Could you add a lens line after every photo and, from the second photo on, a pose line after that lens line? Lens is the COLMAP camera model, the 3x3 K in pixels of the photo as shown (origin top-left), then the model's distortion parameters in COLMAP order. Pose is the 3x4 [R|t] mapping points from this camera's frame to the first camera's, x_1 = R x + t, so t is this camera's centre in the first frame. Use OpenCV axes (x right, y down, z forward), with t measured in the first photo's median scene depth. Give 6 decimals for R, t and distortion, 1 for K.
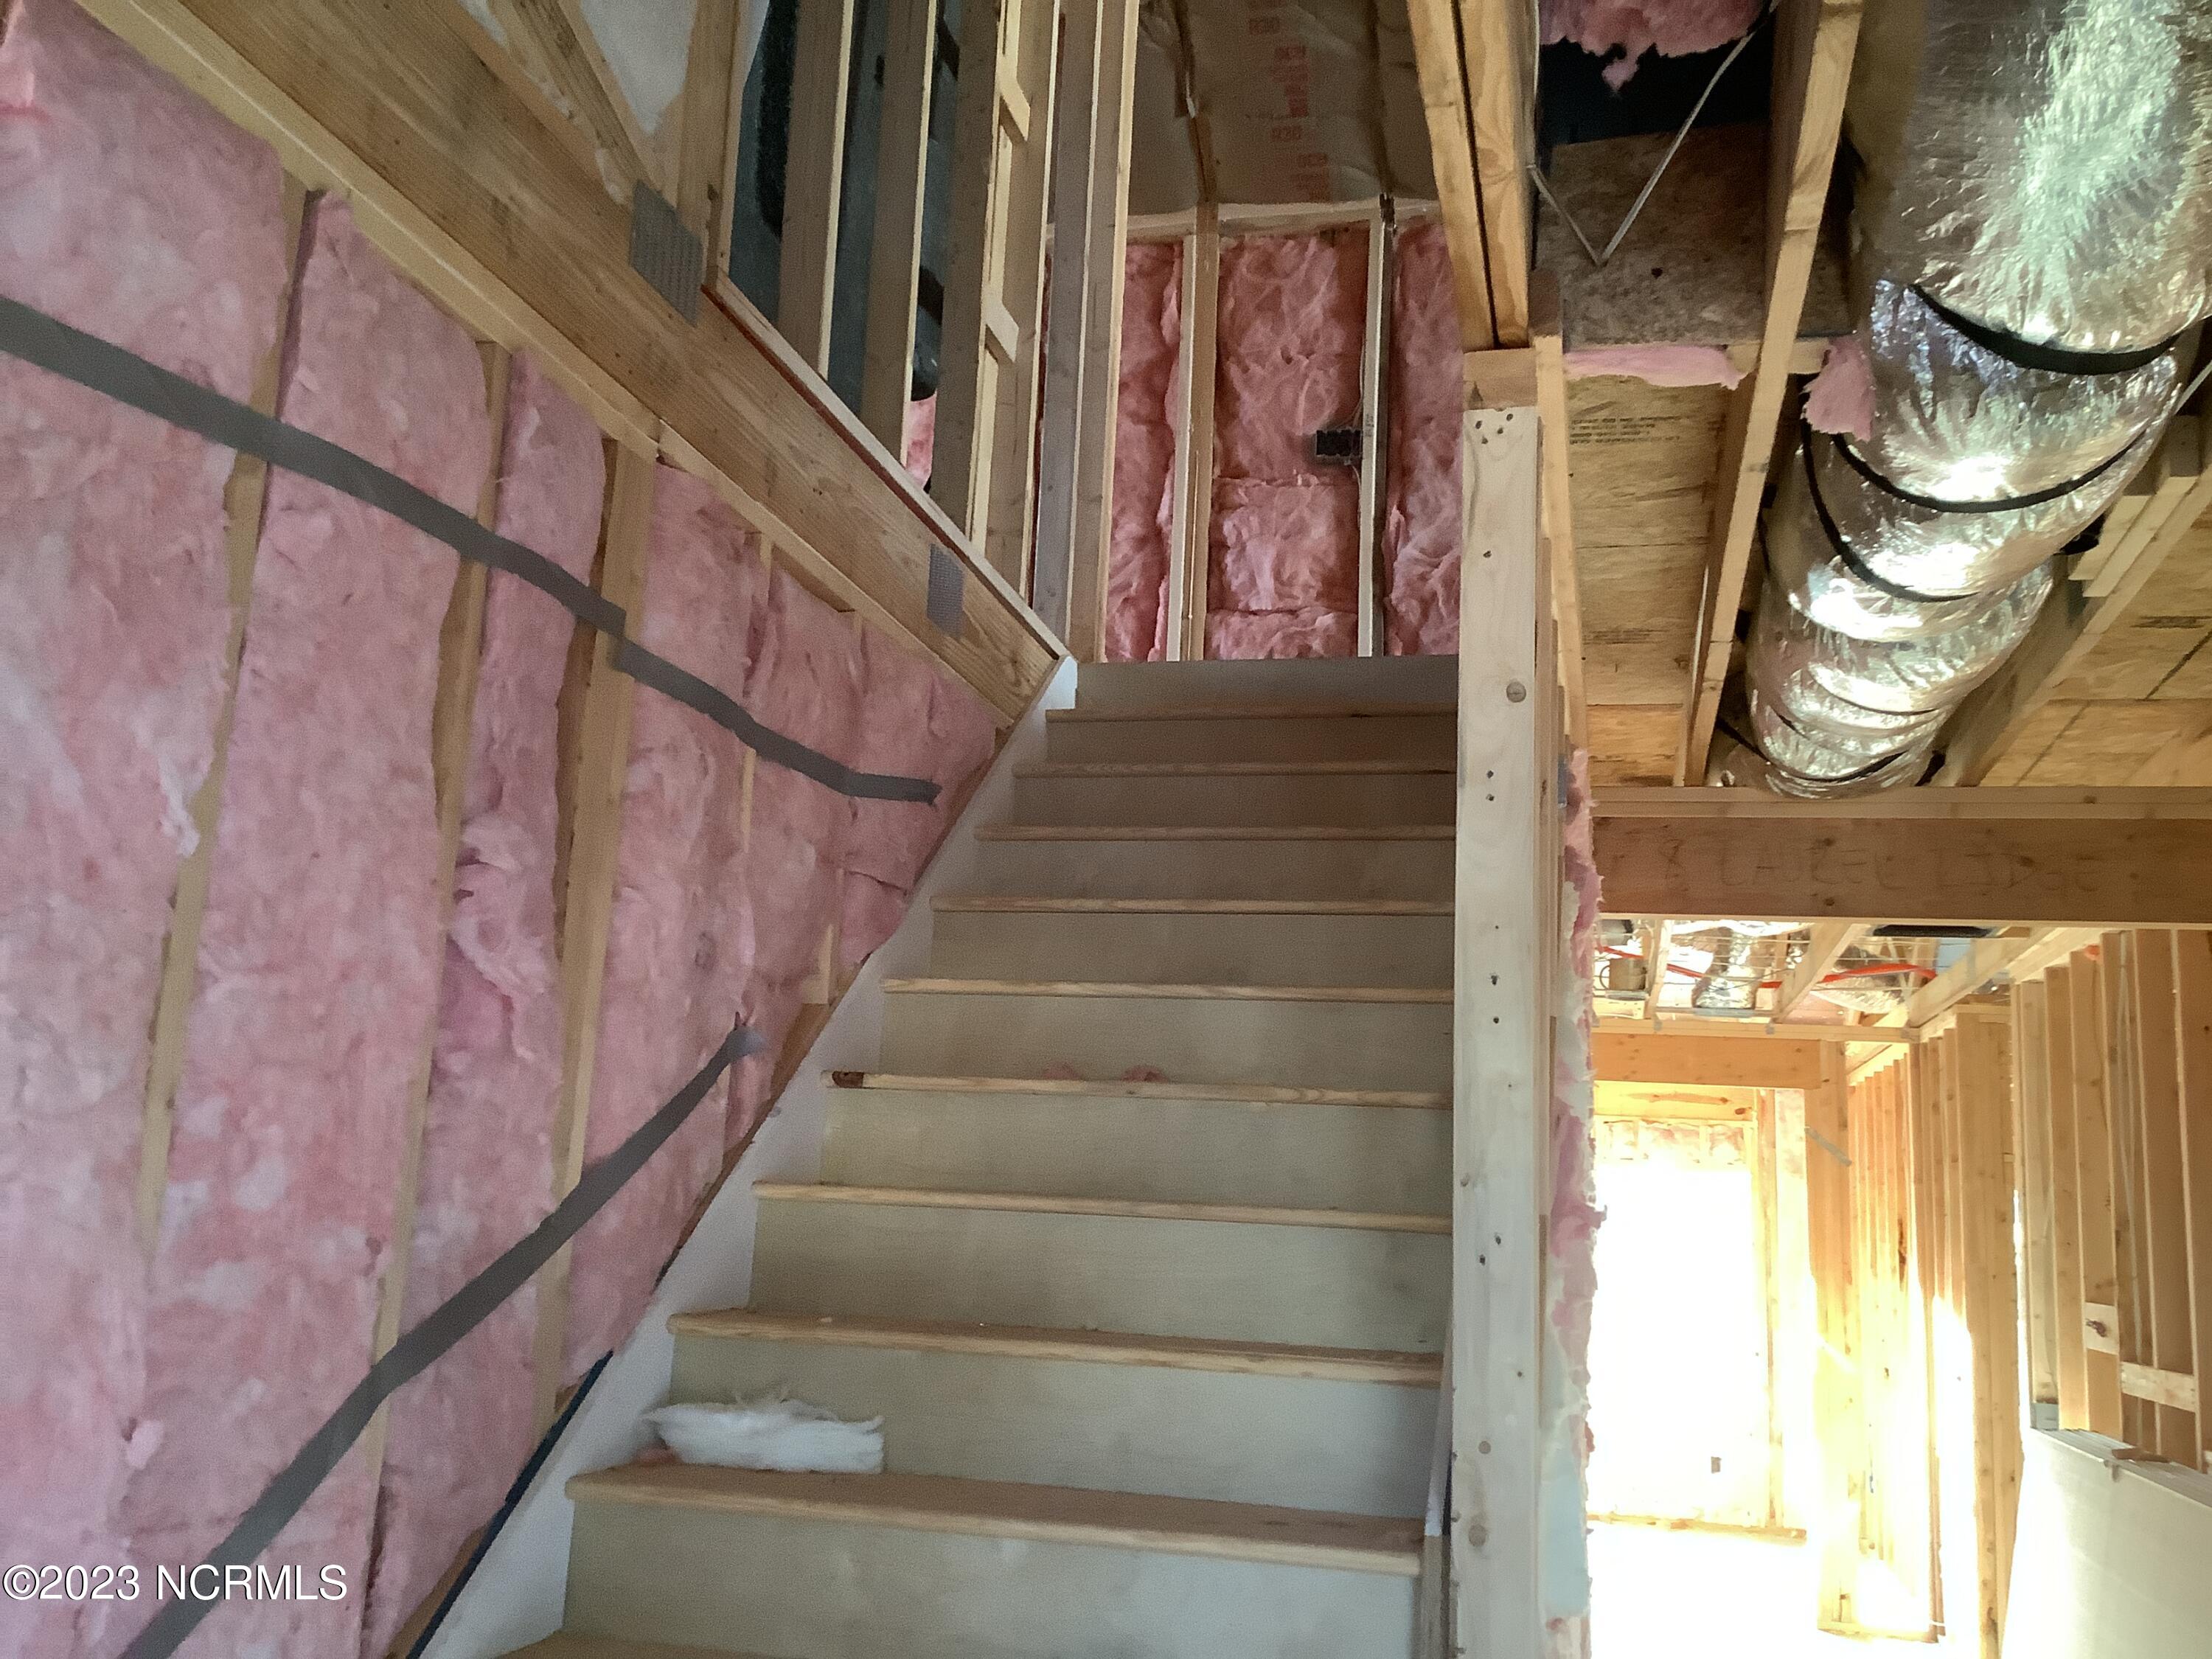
lens RADIAL K [[1994.9, 0, 1128.1], [0, 1994.9, 822.8], [0, 0, 1]] dist [0.106593, -0.152367]
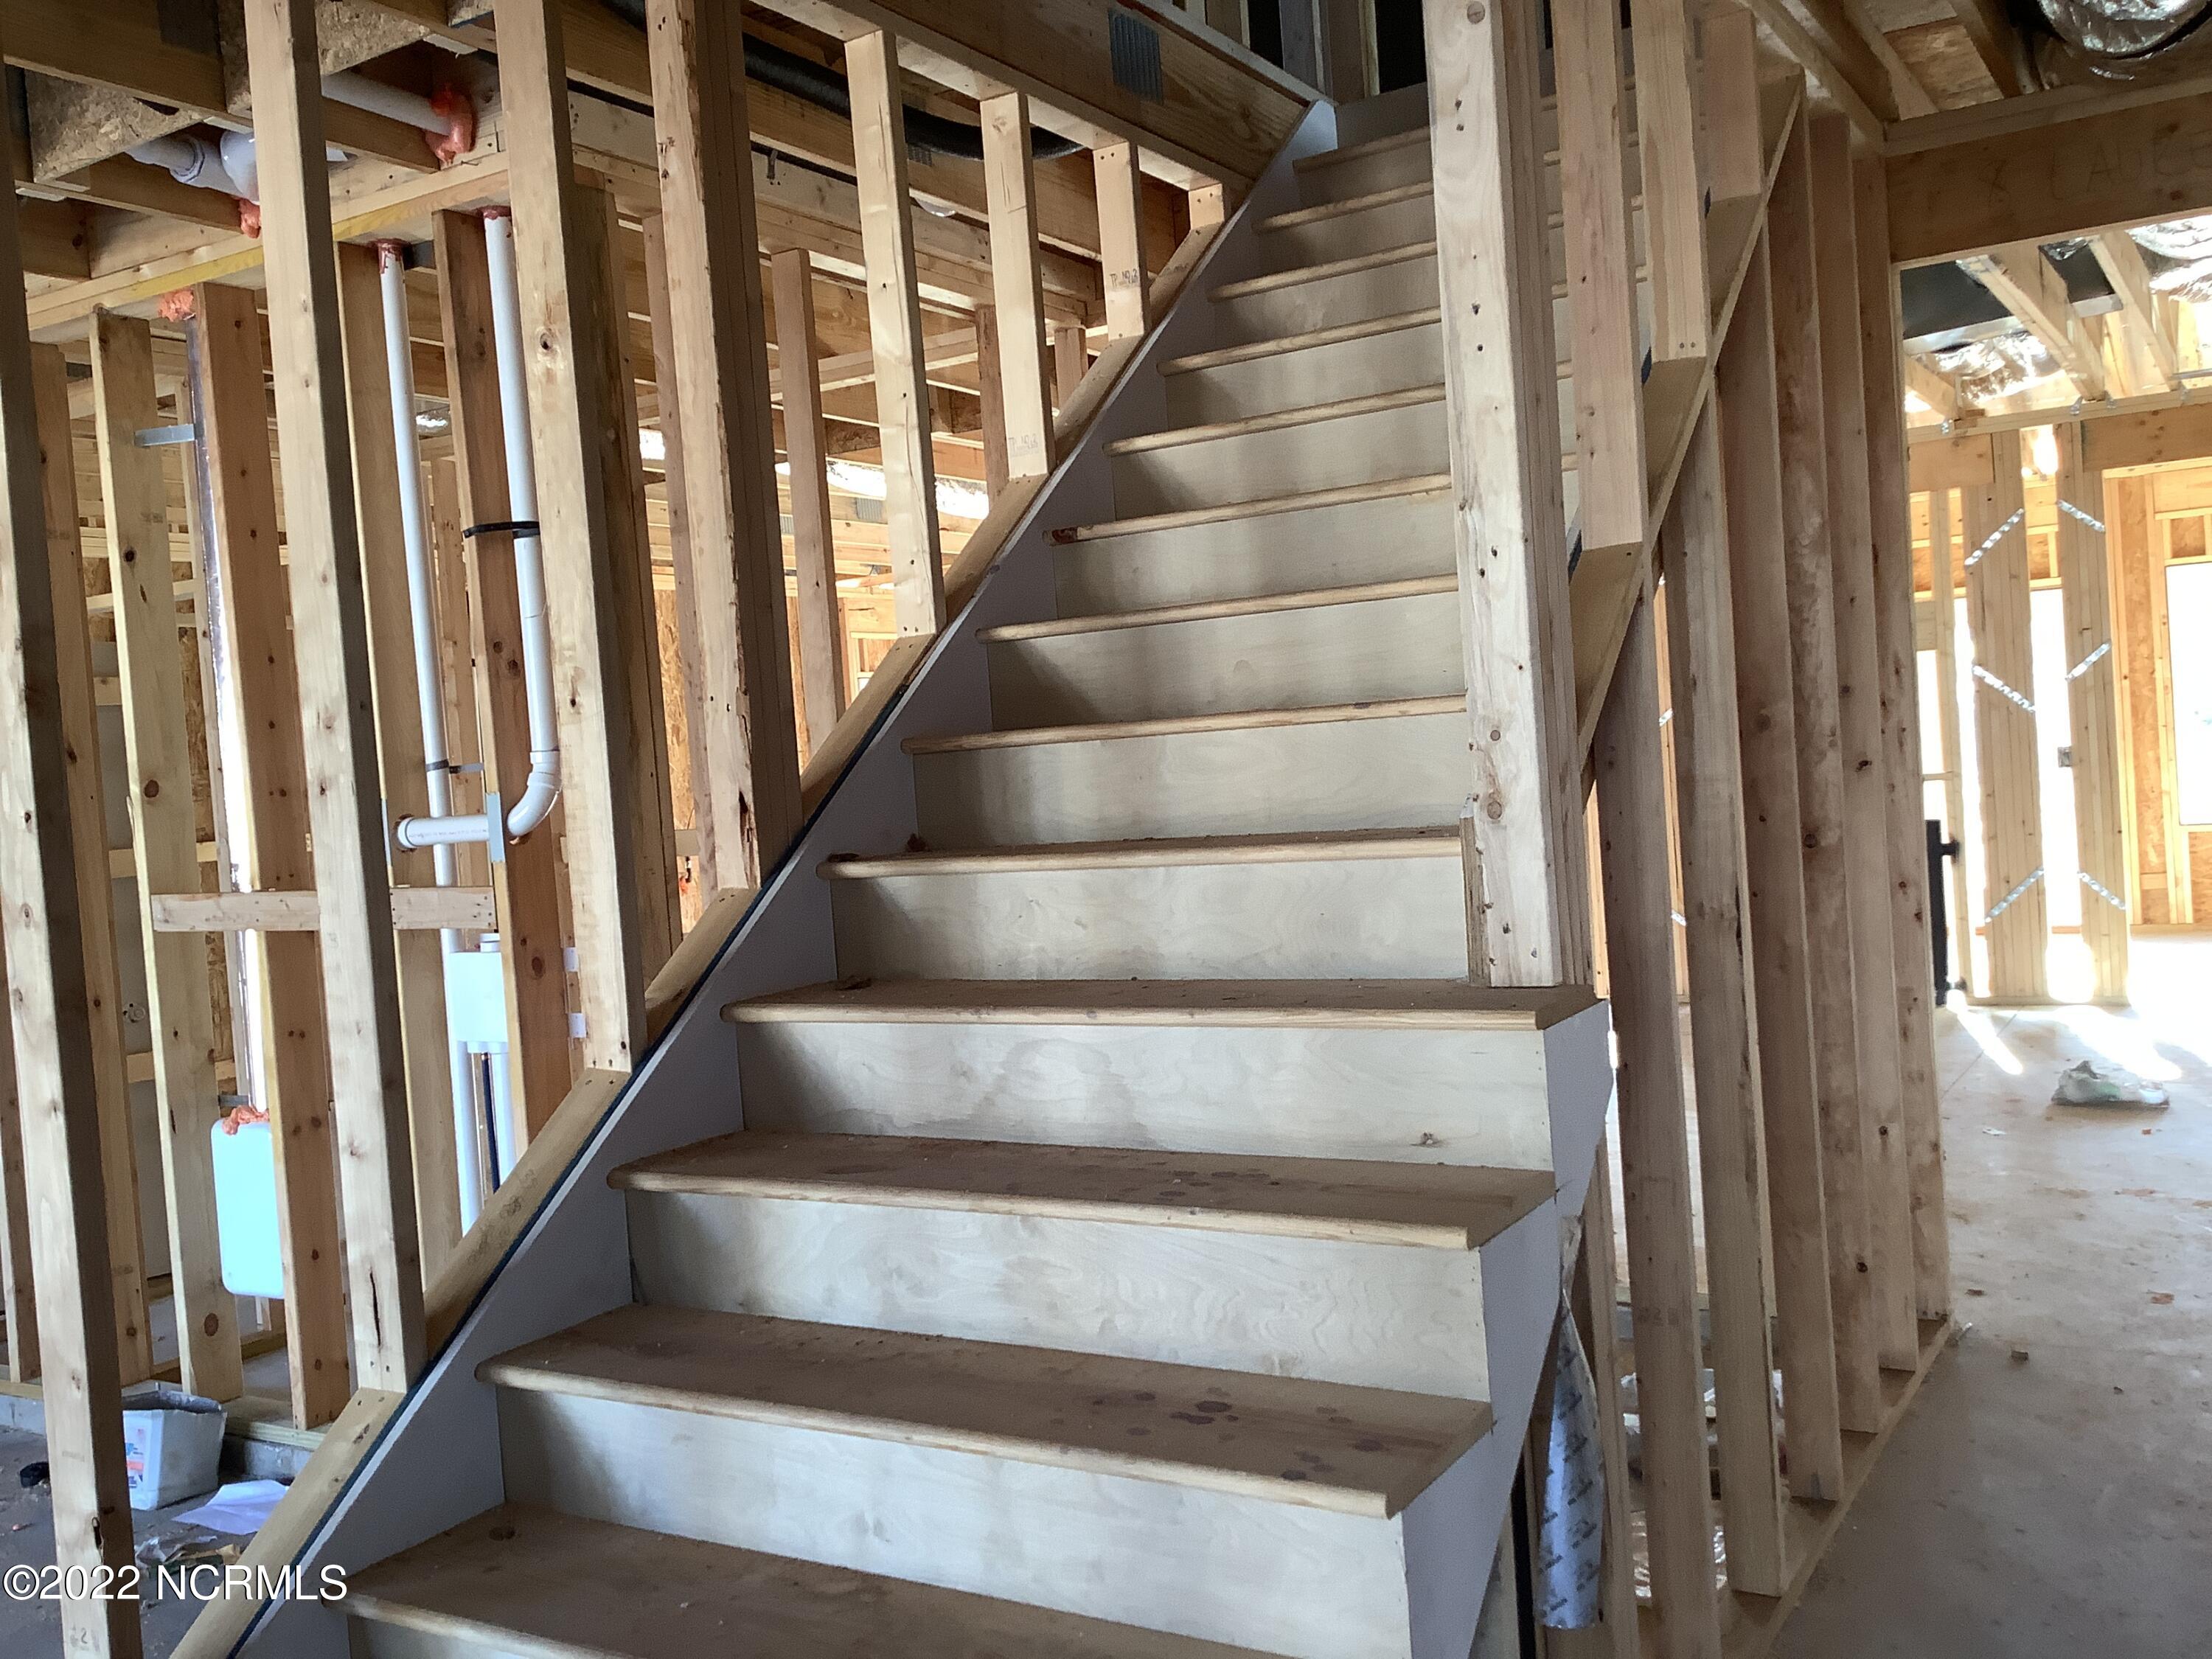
lens RADIAL K [[1994.9, 0, 1128.1], [0, 1994.9, 822.8], [0, 0, 1]] dist [0.106593, -0.152367]
pose [[0.946623, -0.107809, -0.303778, 0.076797], [0.173502, 0.964661, 0.198309, 0.024801], [0.271664, -0.240430, 0.931876, -0.022729]]
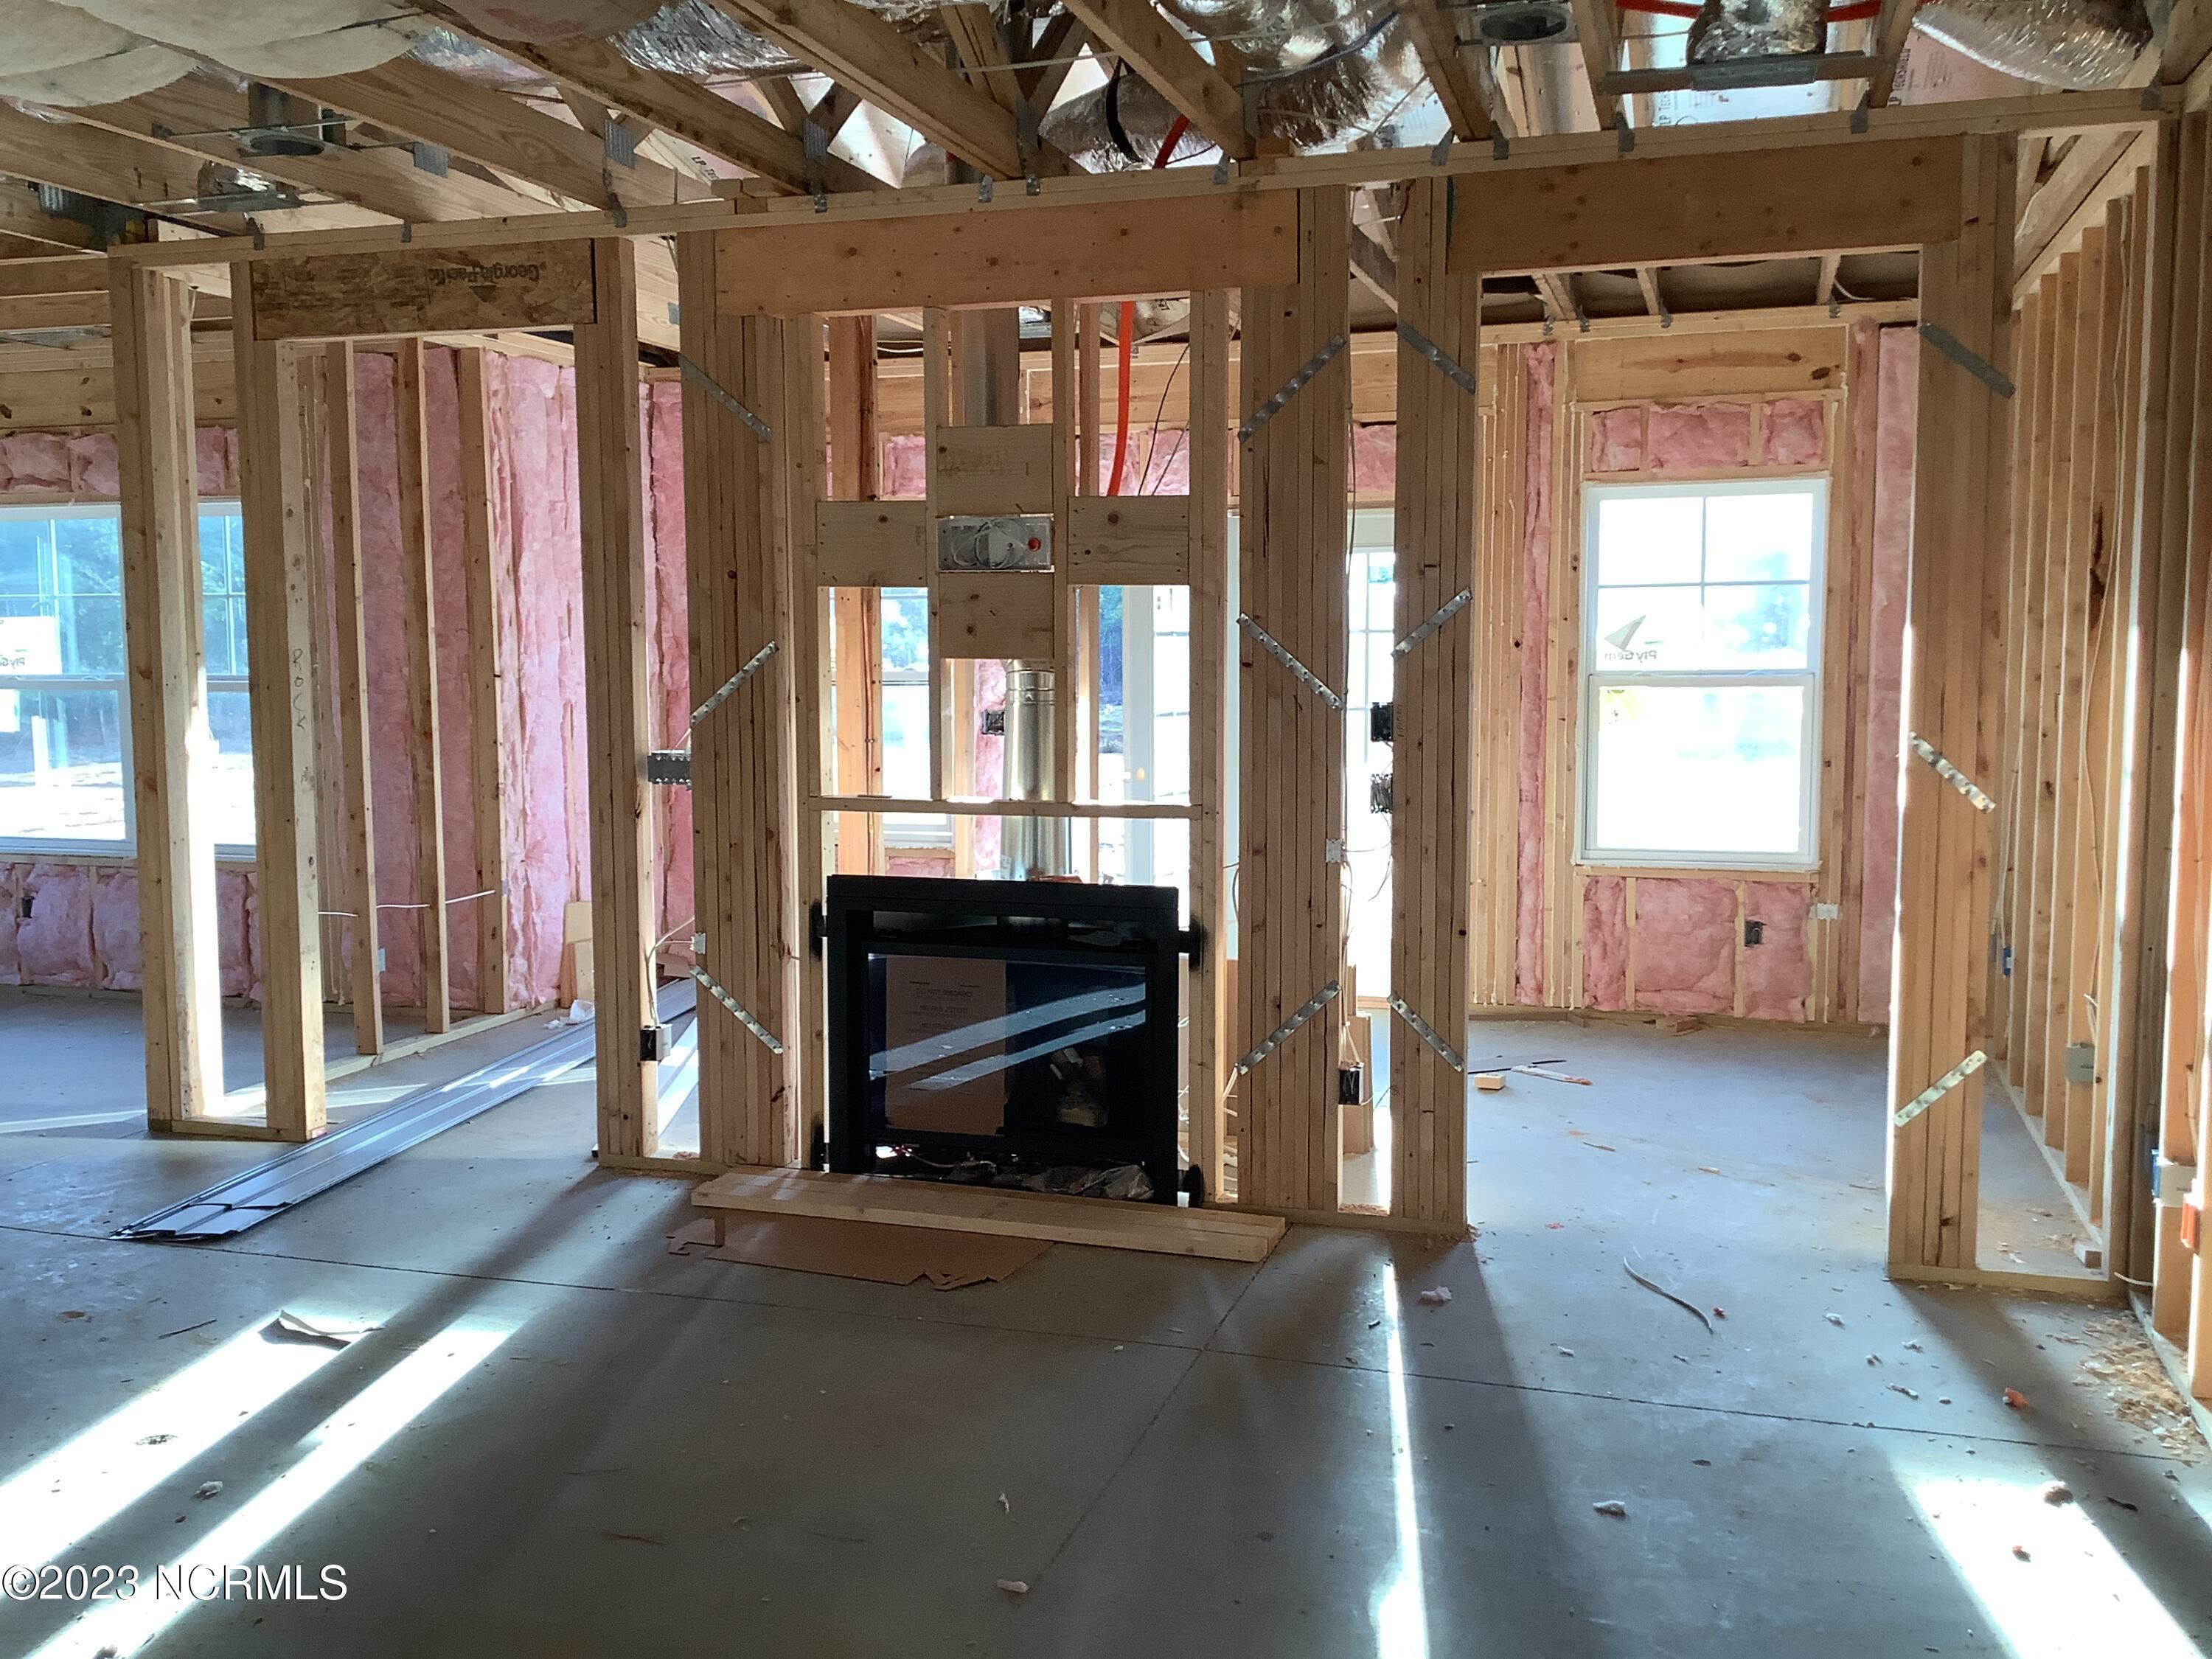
lens RADIAL K [[1986.3, 0, 1106.0], [0, 1986.3, 829.5], [0, 0, 1]] dist [0.109745, -0.185808]
pose [[0.995968, -0.045794, -0.077139, 0.181150], [0.065871, 0.957056, 0.282320, 0.122783], [0.060898, -0.286263, 0.956214, 0.515904]]
